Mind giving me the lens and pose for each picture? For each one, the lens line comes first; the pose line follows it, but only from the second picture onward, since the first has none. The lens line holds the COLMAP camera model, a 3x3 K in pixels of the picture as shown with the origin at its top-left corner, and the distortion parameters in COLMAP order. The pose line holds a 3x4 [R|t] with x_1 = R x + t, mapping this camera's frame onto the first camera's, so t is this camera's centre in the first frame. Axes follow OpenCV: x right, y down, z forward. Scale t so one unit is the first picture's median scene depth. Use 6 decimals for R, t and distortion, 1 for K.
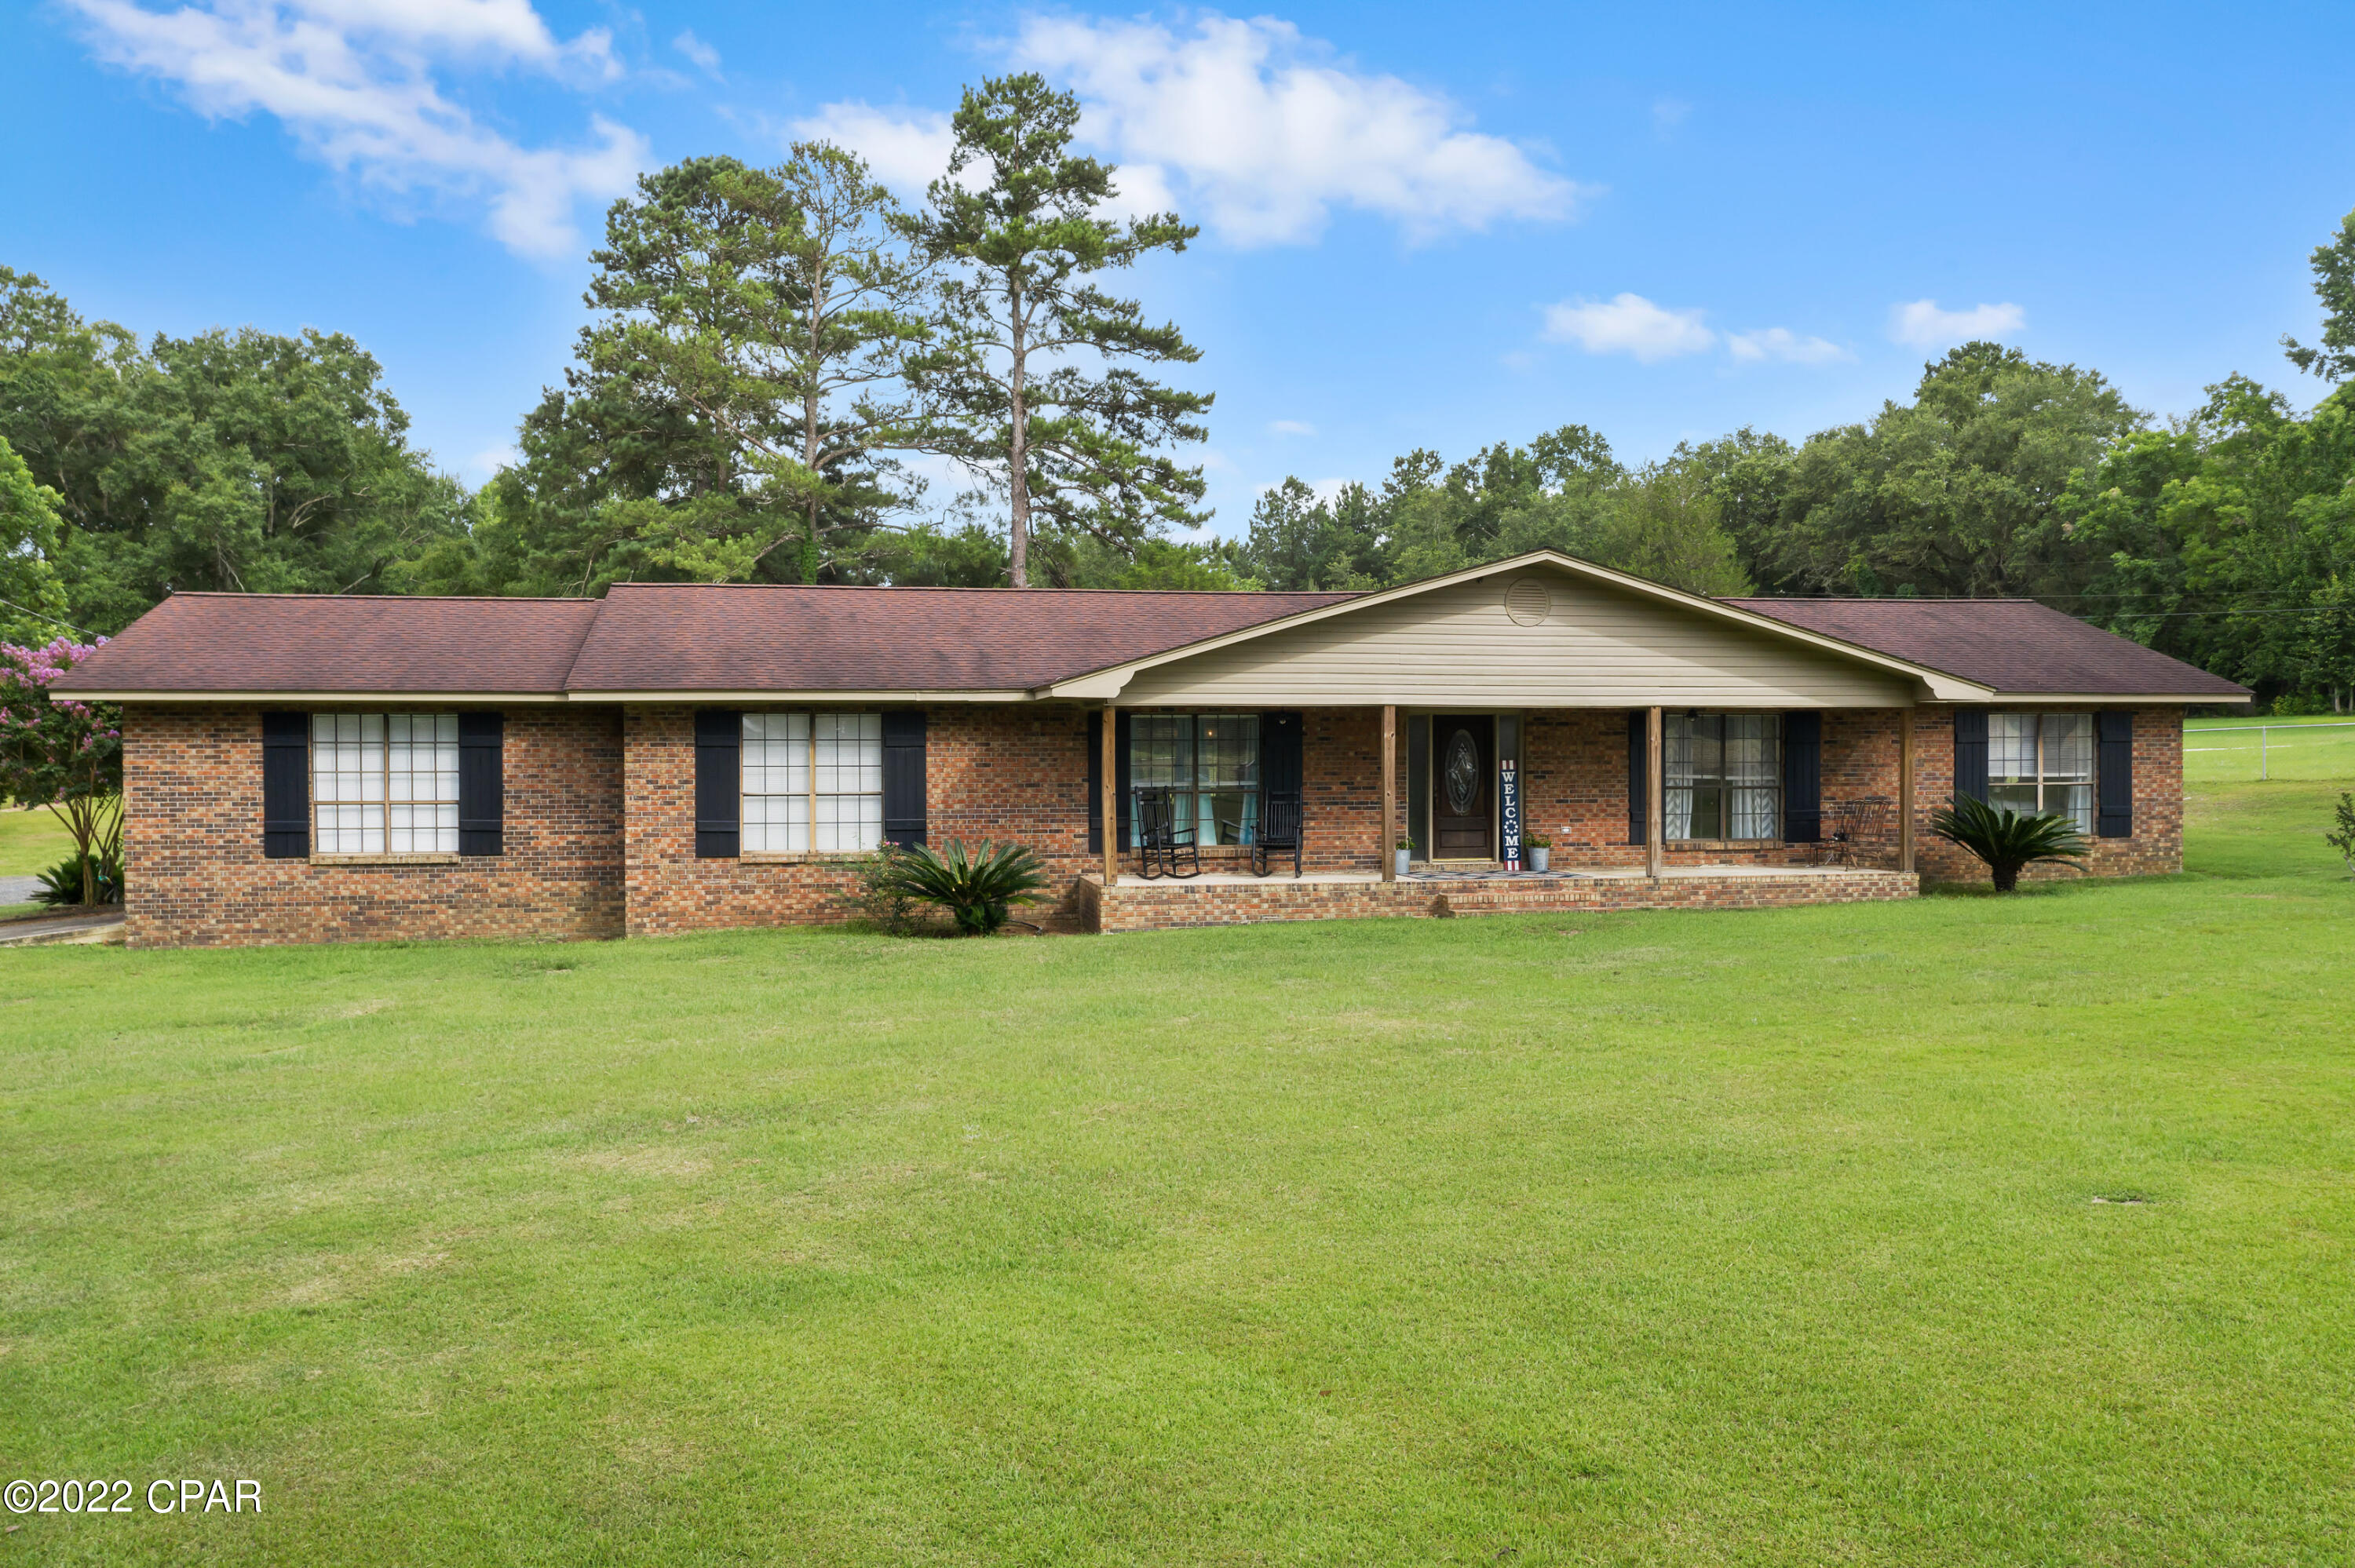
lens RADIAL K [[1867.7, 0, 1177.5], [0, 1867.7, 784.0], [0, 0, 1]] dist [-0.019895, 0.010274]
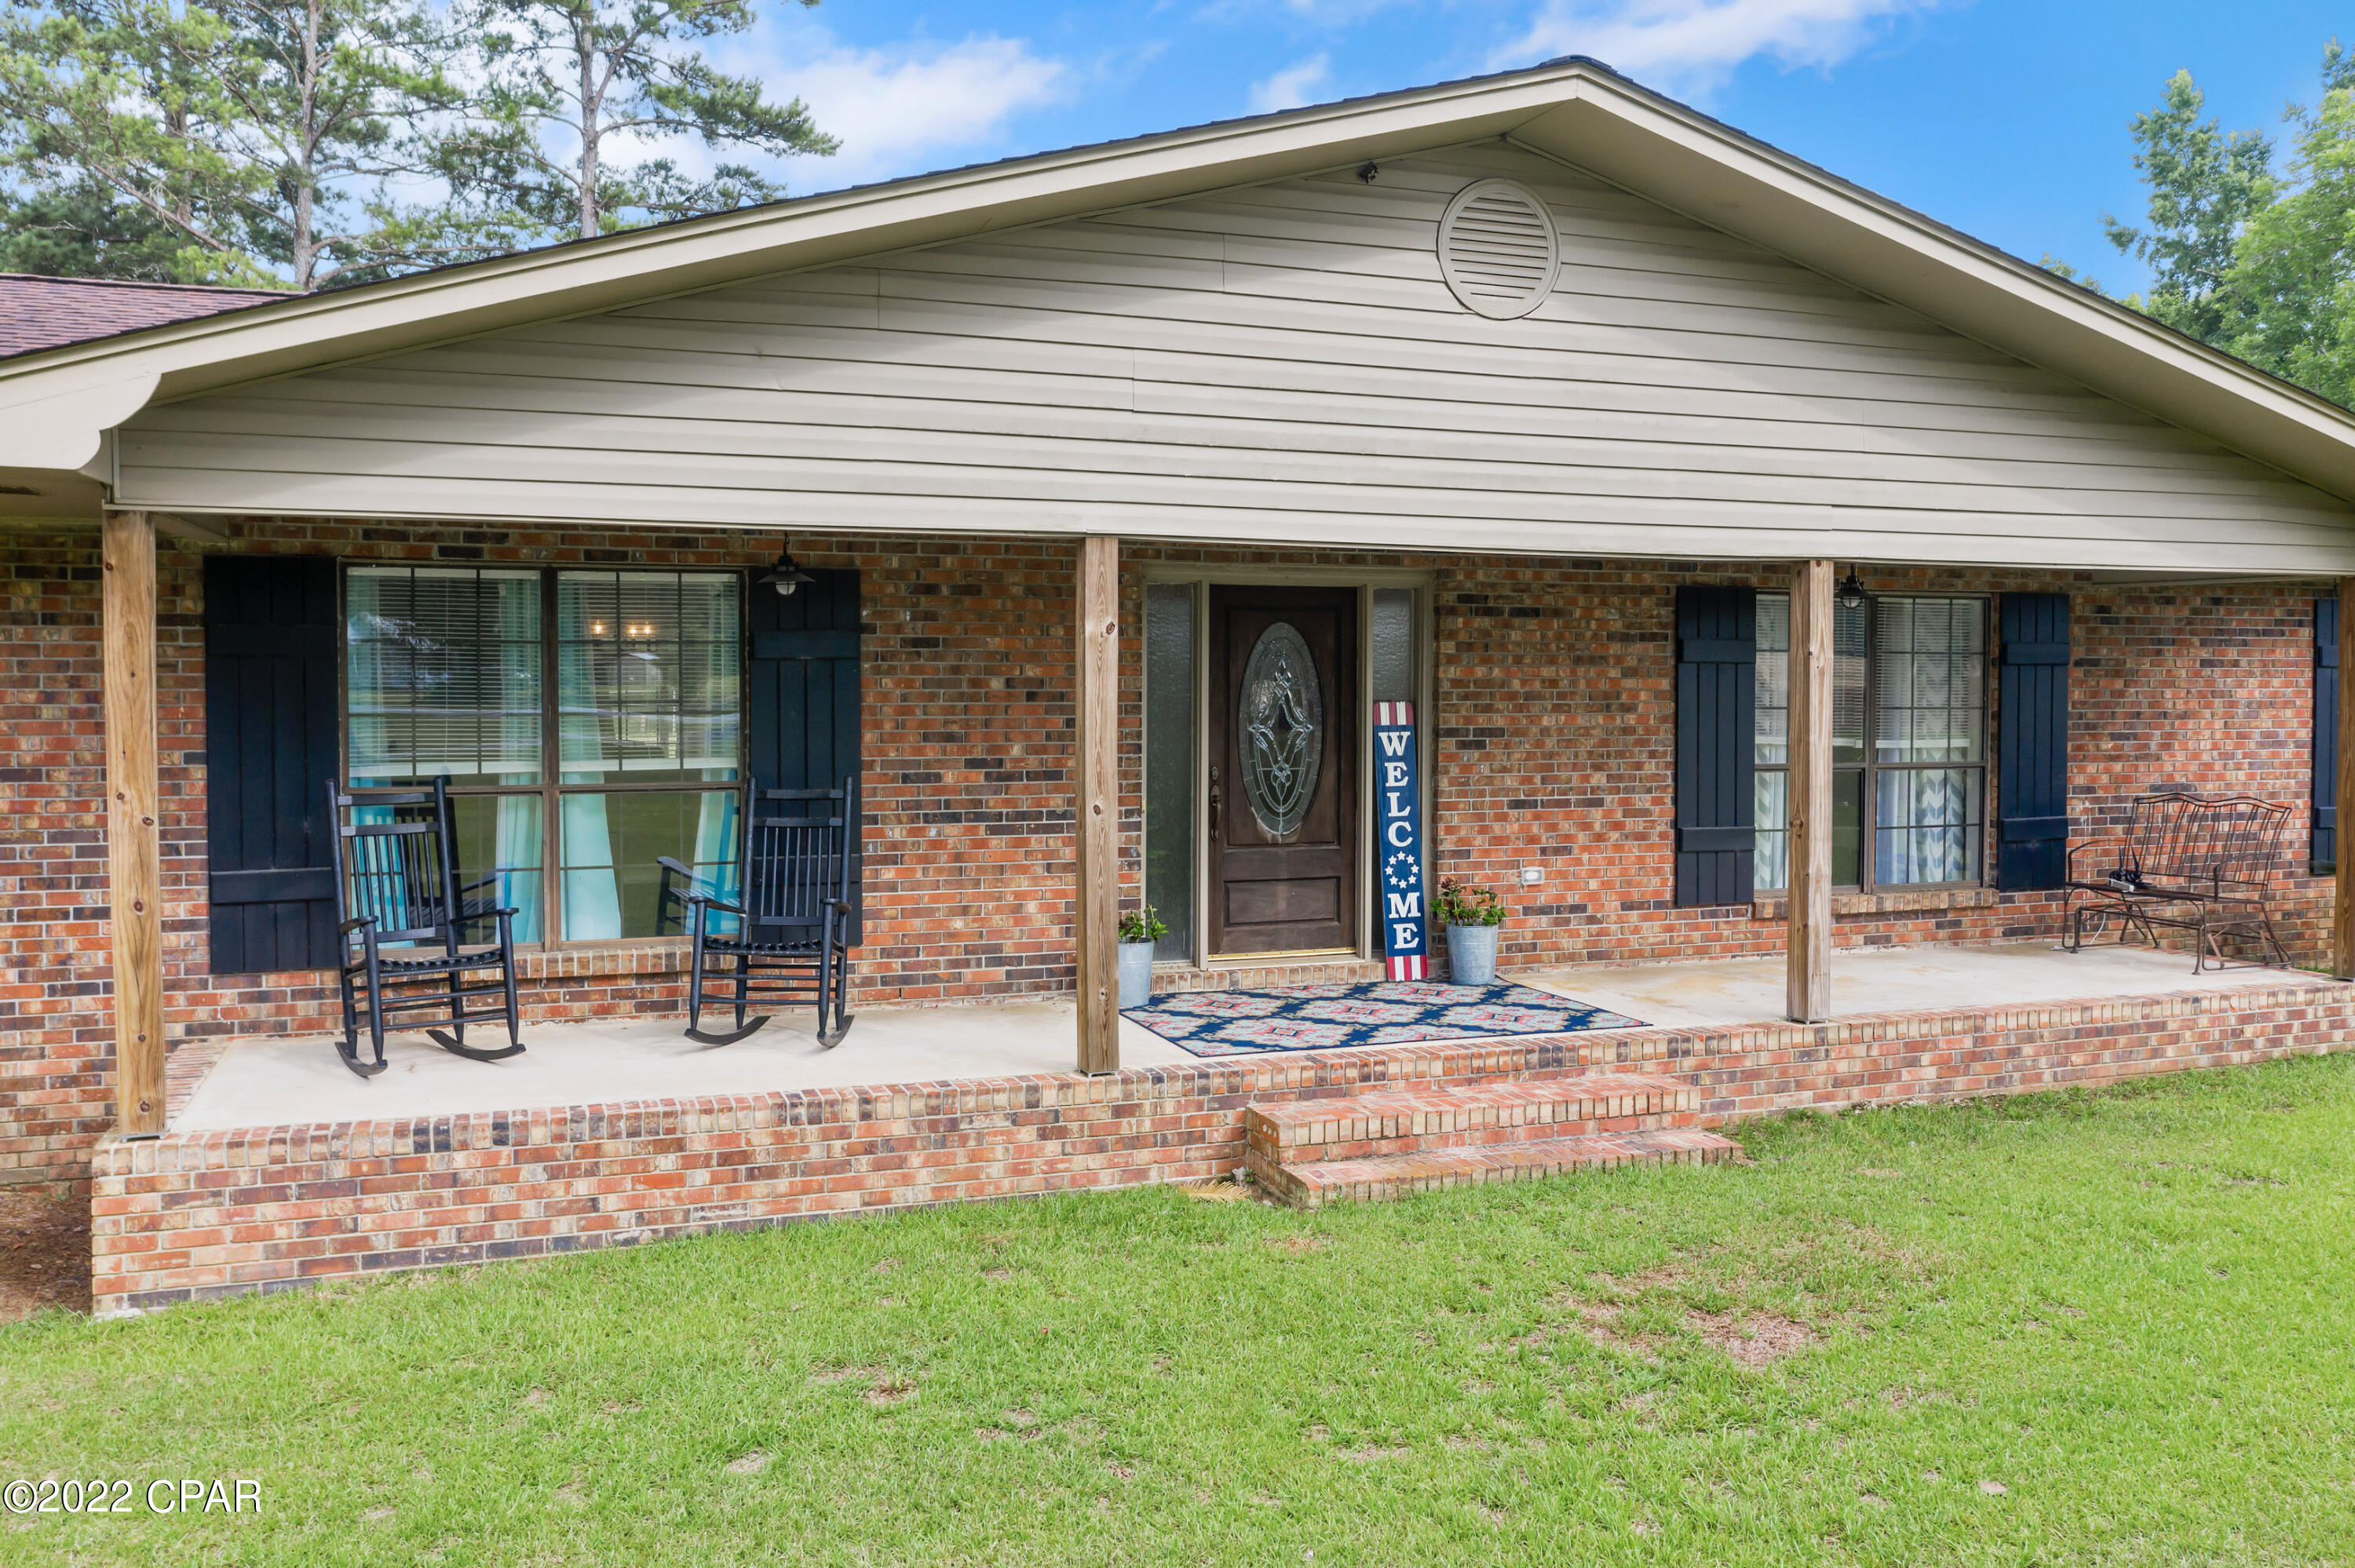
lens RADIAL K [[1867.7, 0, 1177.5], [0, 1867.7, 784.0], [0, 0, 1]] dist [-0.019895, 0.010274]
pose [[0.987062, -0.003330, 0.160305, 0.069008], [-0.002864, 0.999259, 0.038388, -0.010550], [-0.160314, -0.038350, 0.986321, 0.626516]]
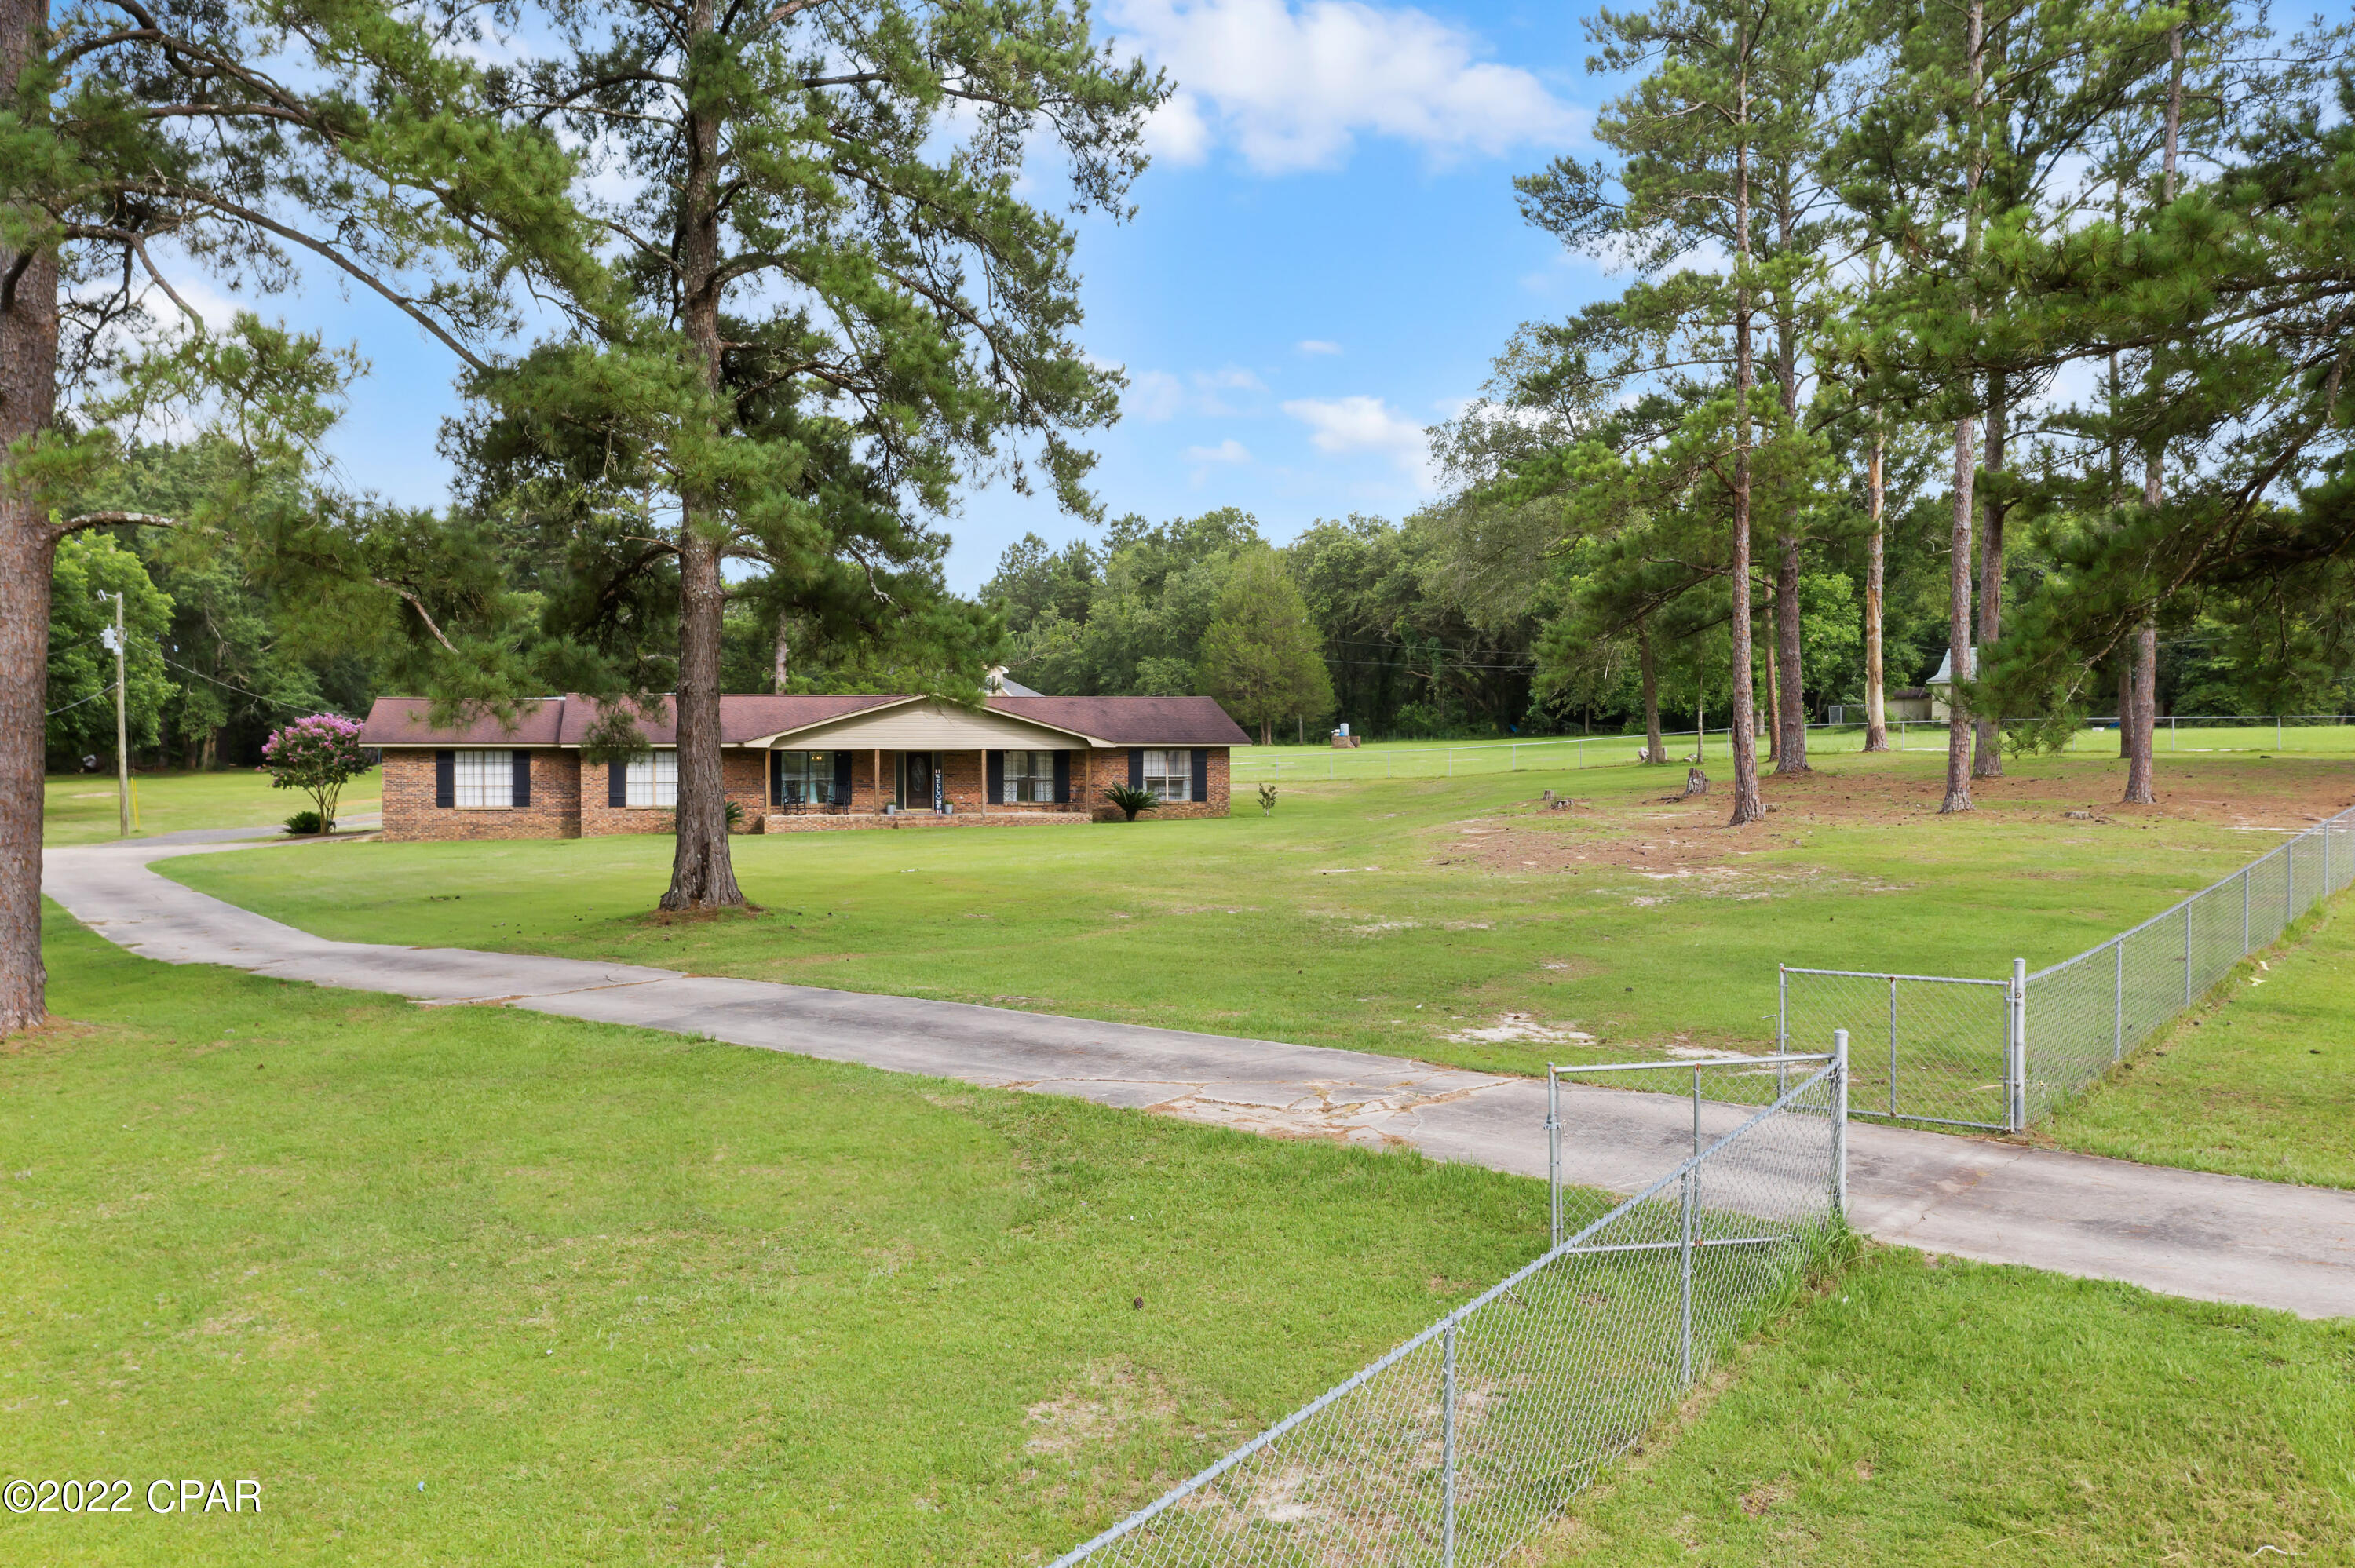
lens RADIAL K [[1867.7, 0, 1177.5], [0, 1867.7, 784.0], [0, 0, 1]] dist [-0.019895, 0.010274]
pose [[0.995777, 0.000468, 0.091808, 0.272066], [-0.000707, 0.999996, 0.002570, 0.000006], [-0.091806, -0.002624, 0.995773, -1.544273]]
